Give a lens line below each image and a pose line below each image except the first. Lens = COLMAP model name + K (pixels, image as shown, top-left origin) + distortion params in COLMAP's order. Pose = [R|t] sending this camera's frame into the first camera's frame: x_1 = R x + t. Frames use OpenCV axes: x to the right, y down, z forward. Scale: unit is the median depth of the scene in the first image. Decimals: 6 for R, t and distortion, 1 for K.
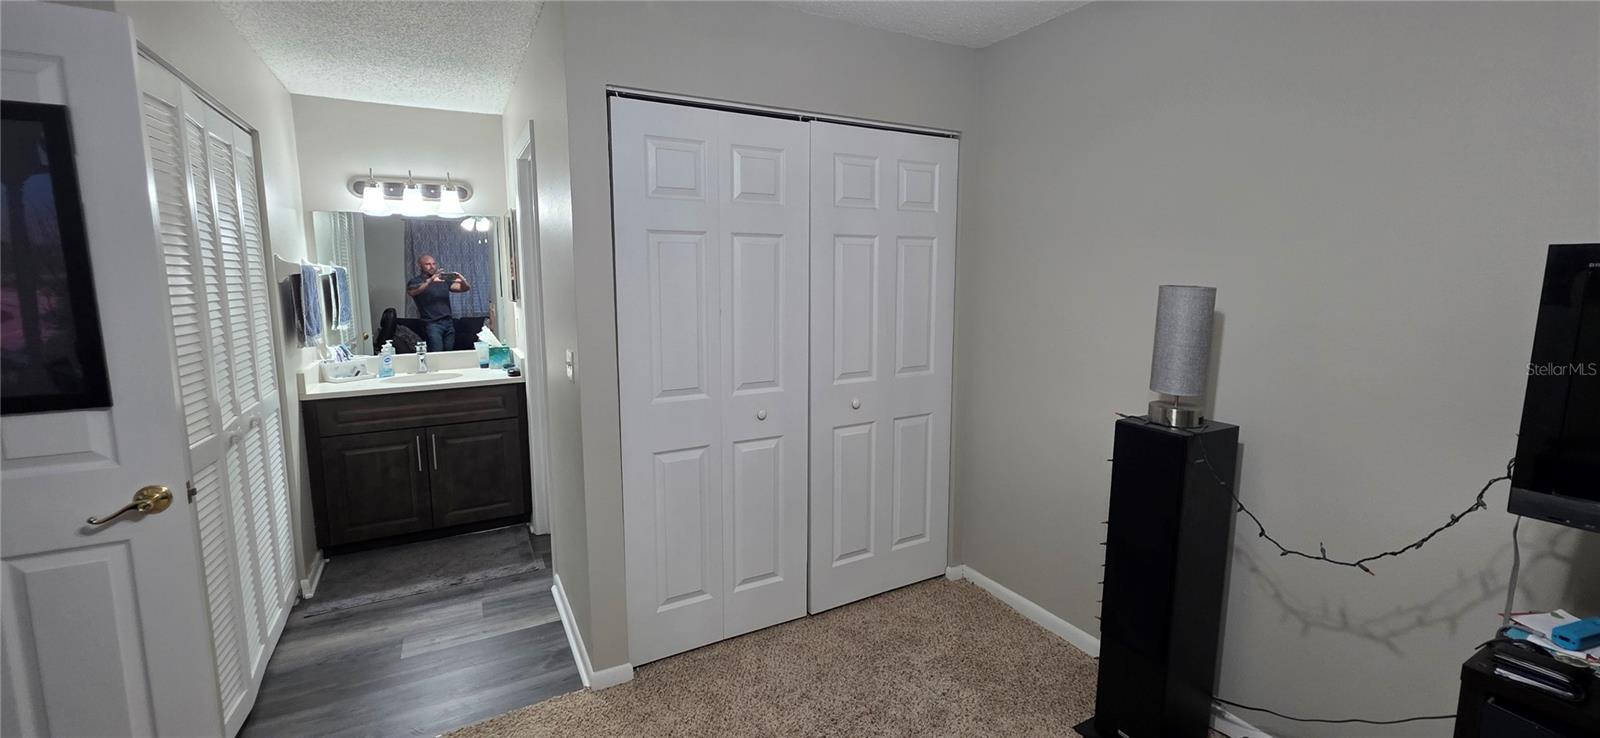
lens RADIAL K [[640.5, 0, 799.5], [0, 640.5, 355.9], [0, 0, 1]] dist [0.004135, -0.001251]
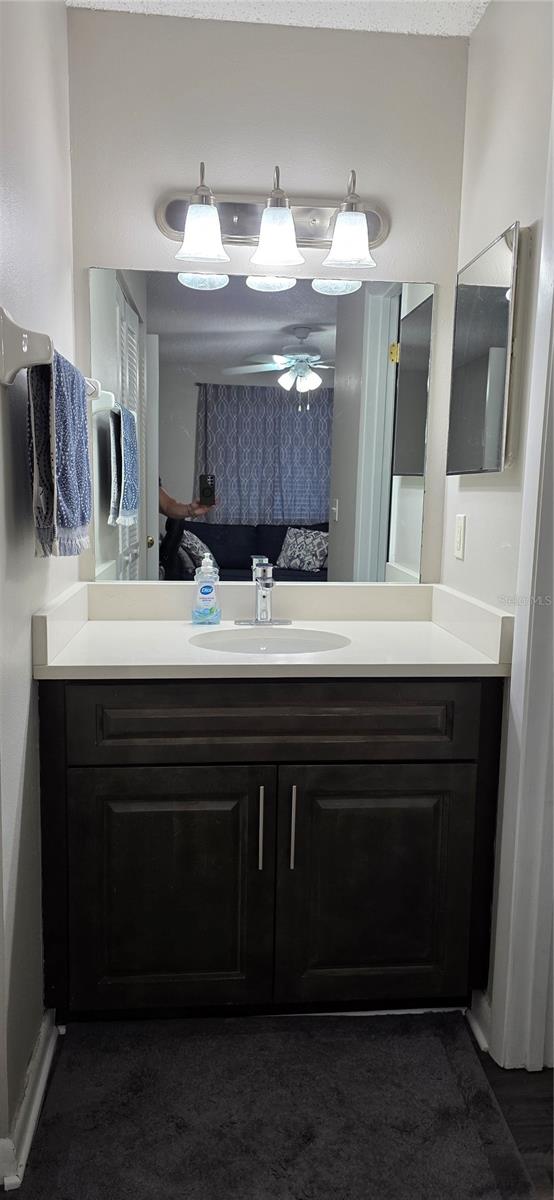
lens RADIAL K [[802.1, 0, 279.6], [0, 802.1, 599.1], [0, 0, 1]] dist [0.056249, -0.034107]
pose [[0.913350, 0.080529, -0.399133, -0.393286], [-0.075922, 0.996738, 0.027367, -0.009868], [0.400035, 0.005307, 0.916484, 0.537073]]
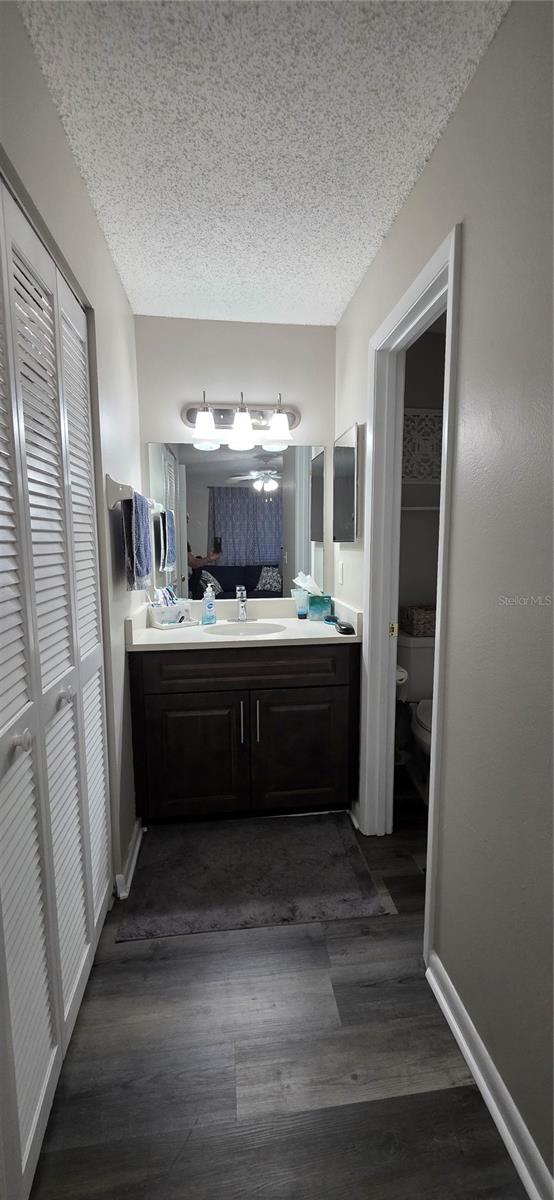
lens RADIAL K [[480.4, 0, 282.6], [0, 480.4, 598.2], [0, 0, 1]] dist [0.004135, -0.001251]
pose [[0.930889, 0.044109, -0.362630, -0.331288], [-0.045262, 0.998961, 0.005320, -0.013624], [0.362488, 0.011461, 0.931918, 0.445548]]
